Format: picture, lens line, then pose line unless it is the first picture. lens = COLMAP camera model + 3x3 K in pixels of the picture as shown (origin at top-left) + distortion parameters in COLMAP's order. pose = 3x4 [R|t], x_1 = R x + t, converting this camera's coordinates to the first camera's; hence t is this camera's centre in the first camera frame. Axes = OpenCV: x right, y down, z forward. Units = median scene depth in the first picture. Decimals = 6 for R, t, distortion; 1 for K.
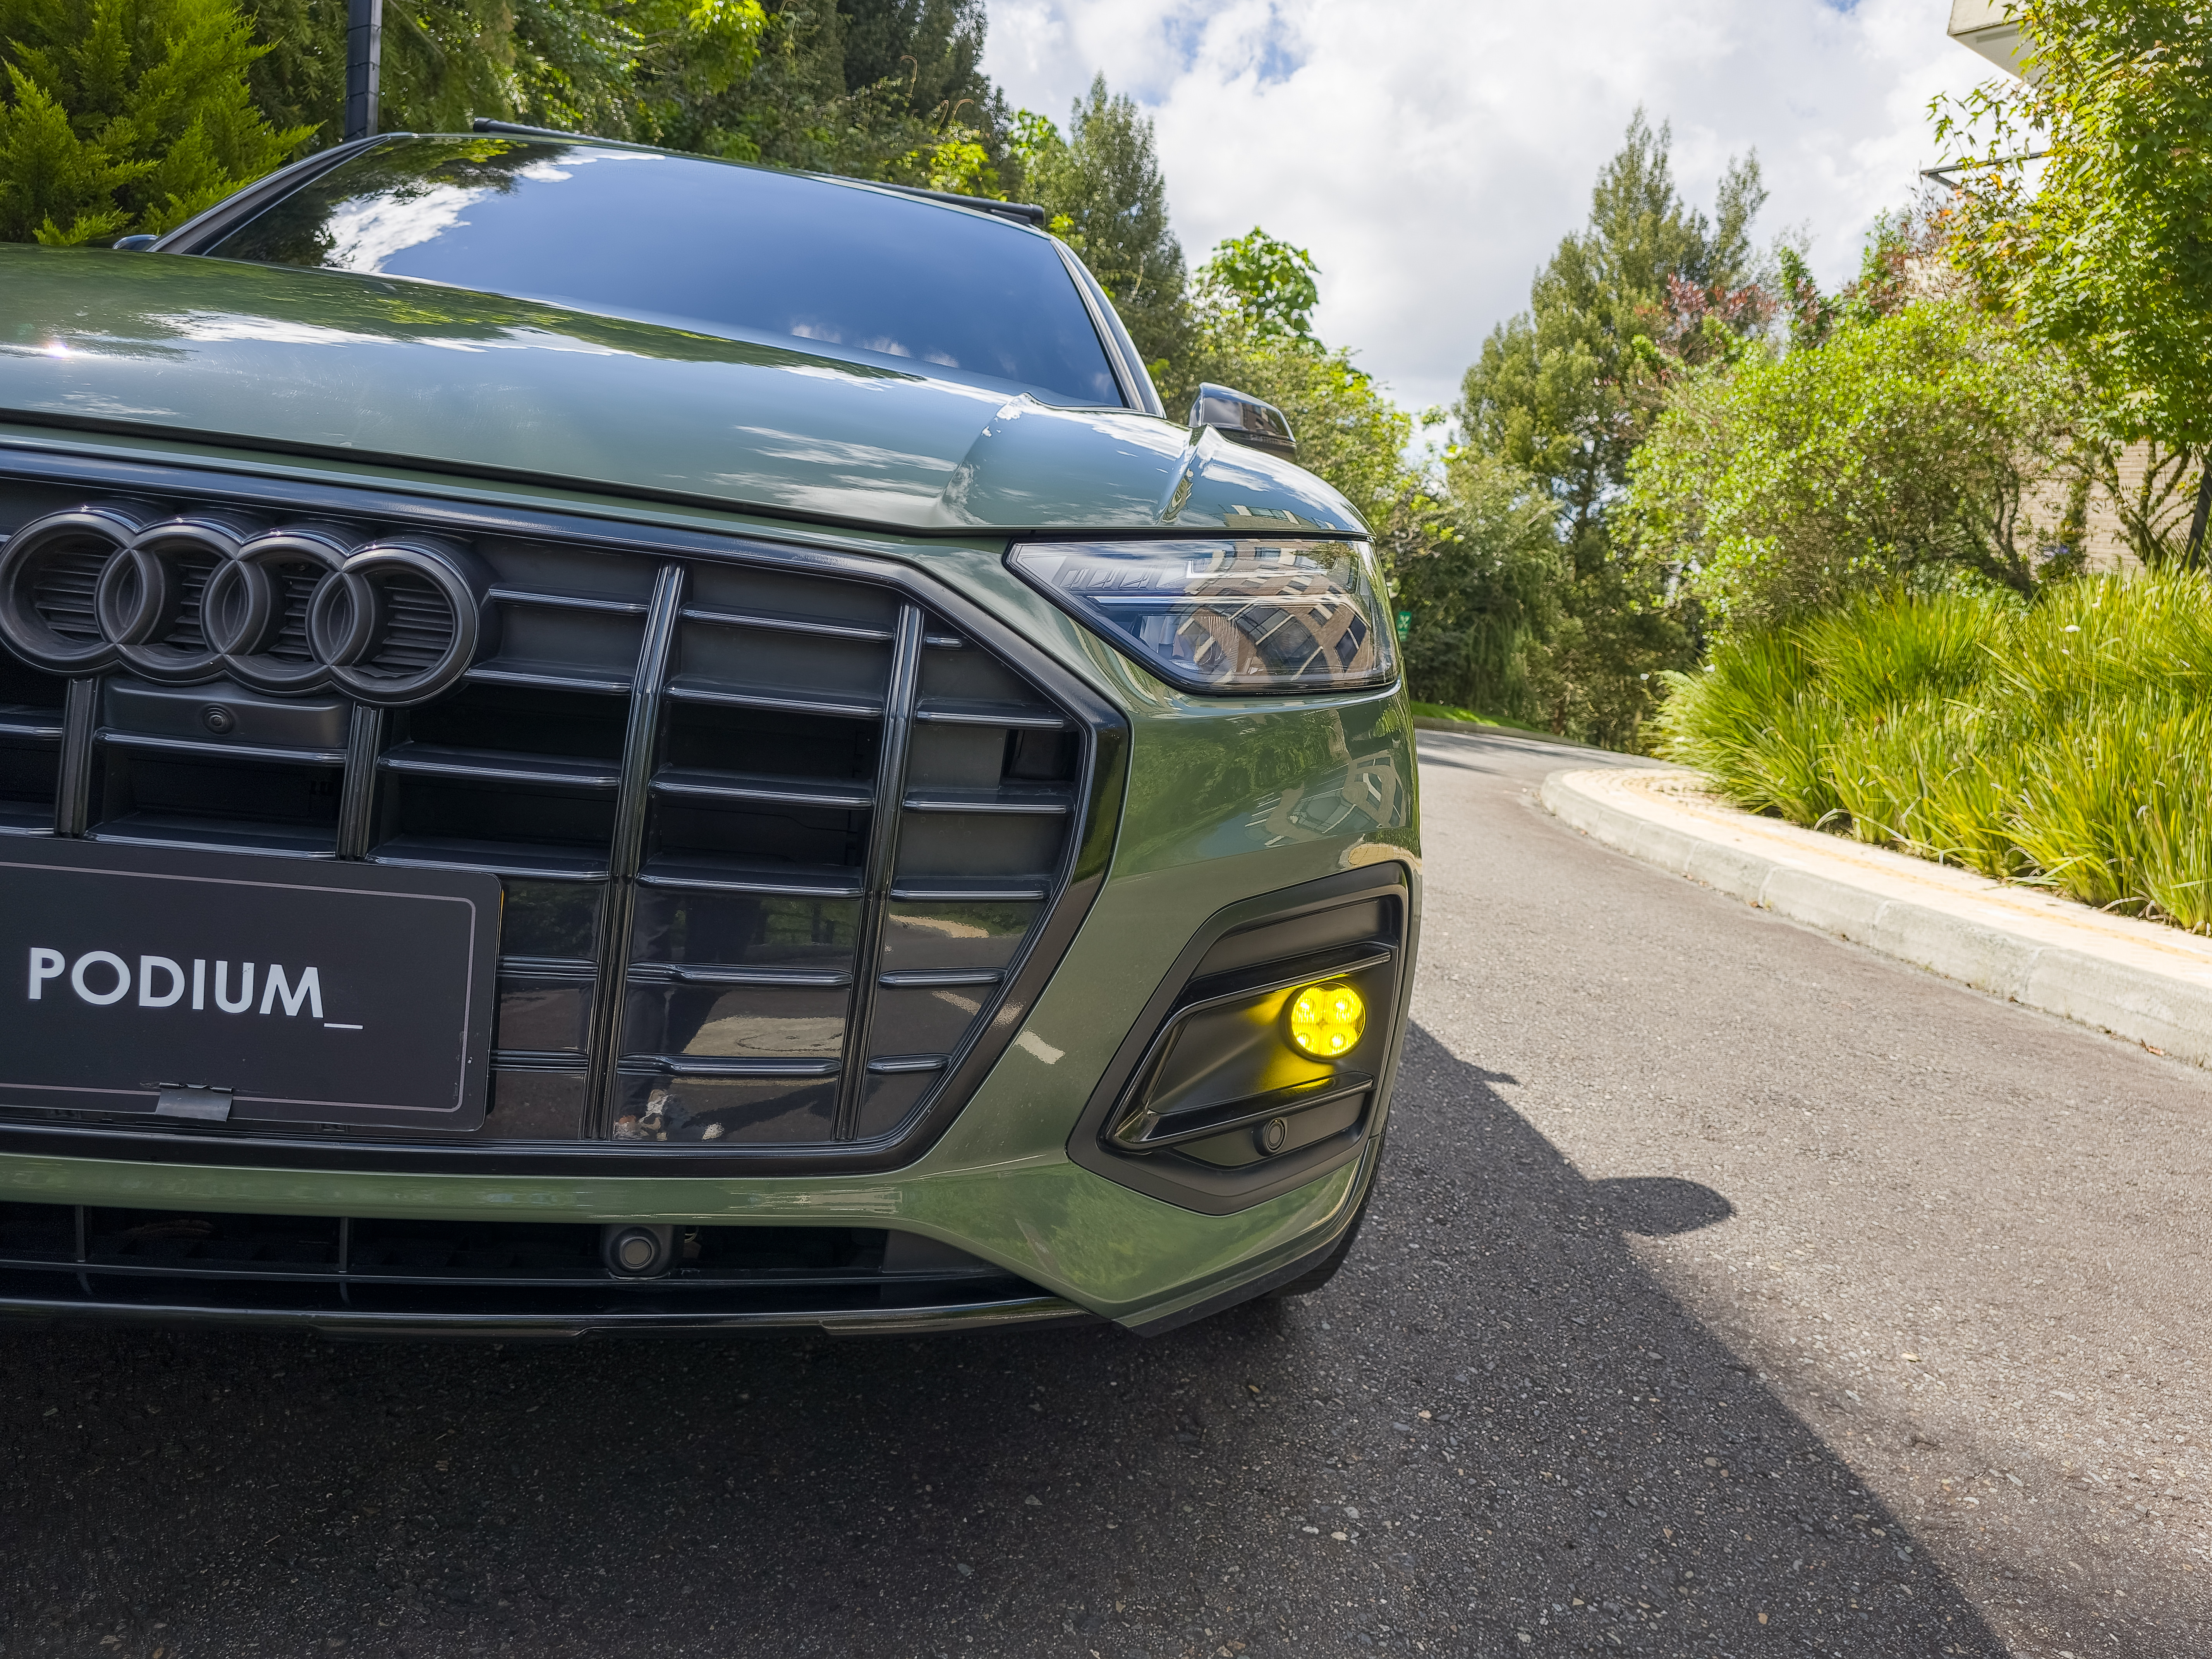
lens RADIAL K [[1489.2, 0, 1127.1], [0, 1489.2, 836.8], [0, 0, 1]] dist [0.046777, -0.045117]
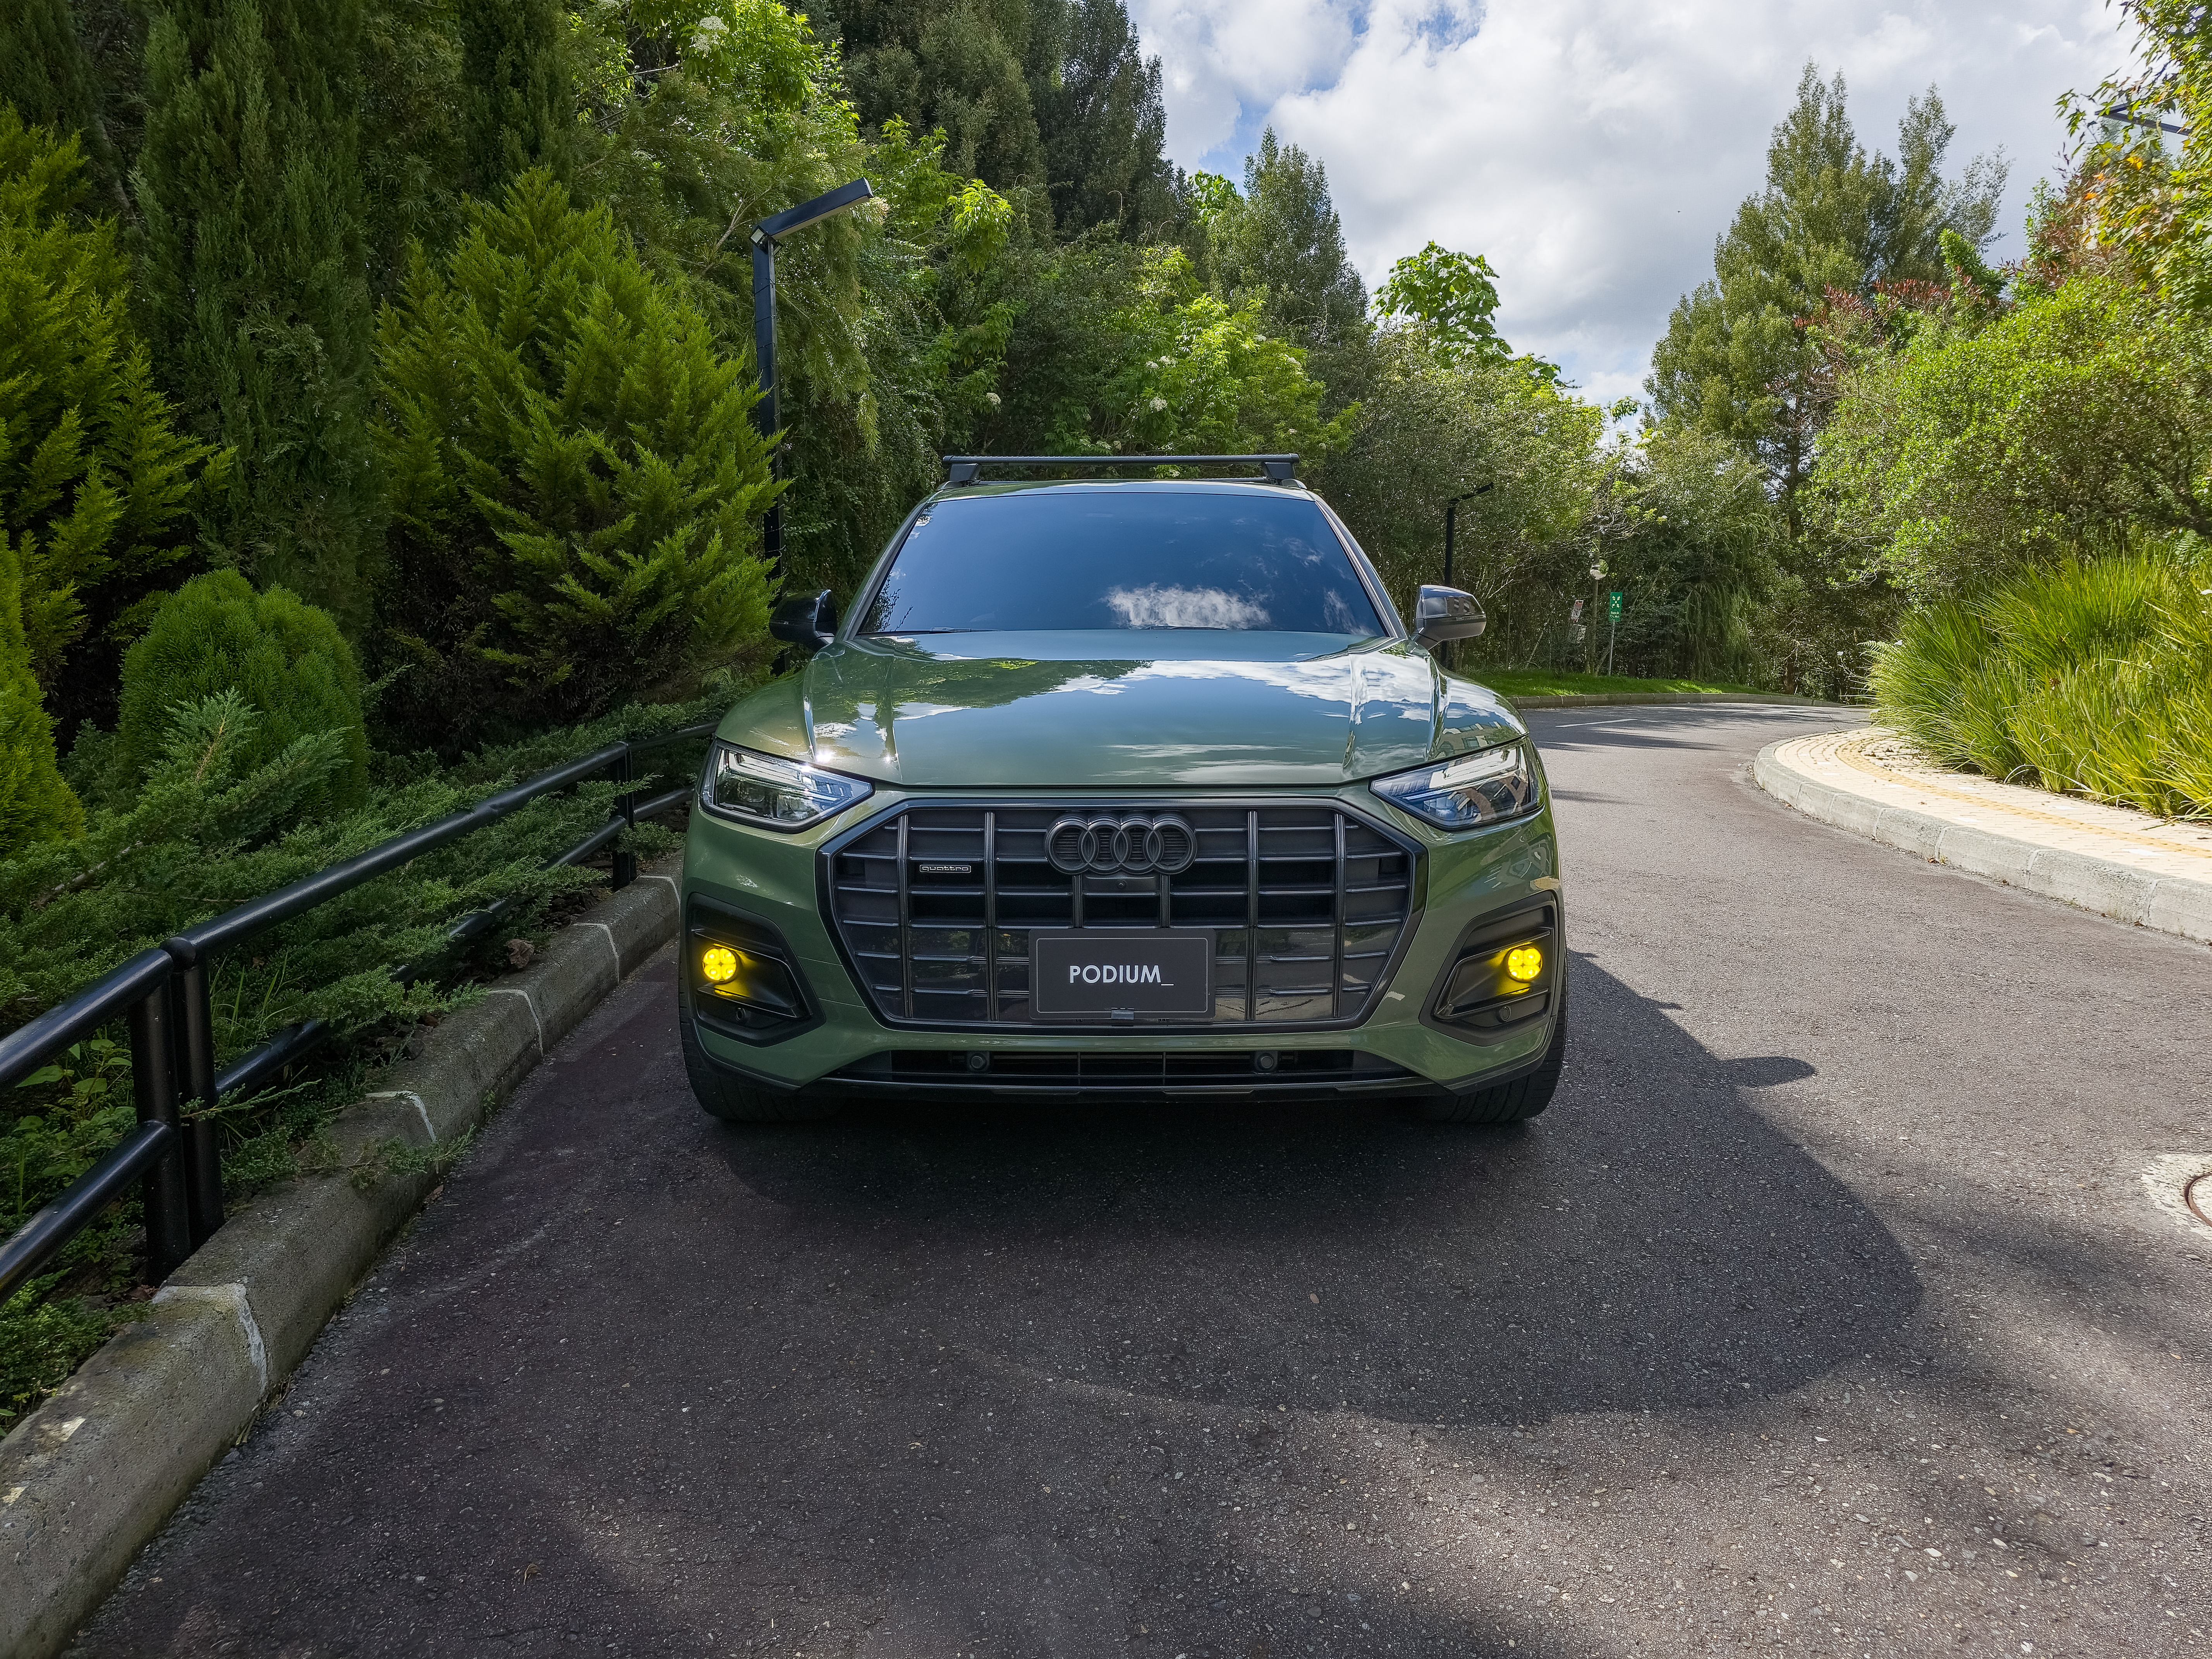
lens RADIAL K [[1489.2, 0, 1105.3], [0, 1489.2, 803.3], [0, 0, 1]] dist [0.046777, -0.045117]
pose [[0.982068, -0.096254, -0.162103, -0.013614], [0.092138, 0.995208, -0.032740, -0.013943], [0.164477, 0.017217, 0.986231, -0.183742]]
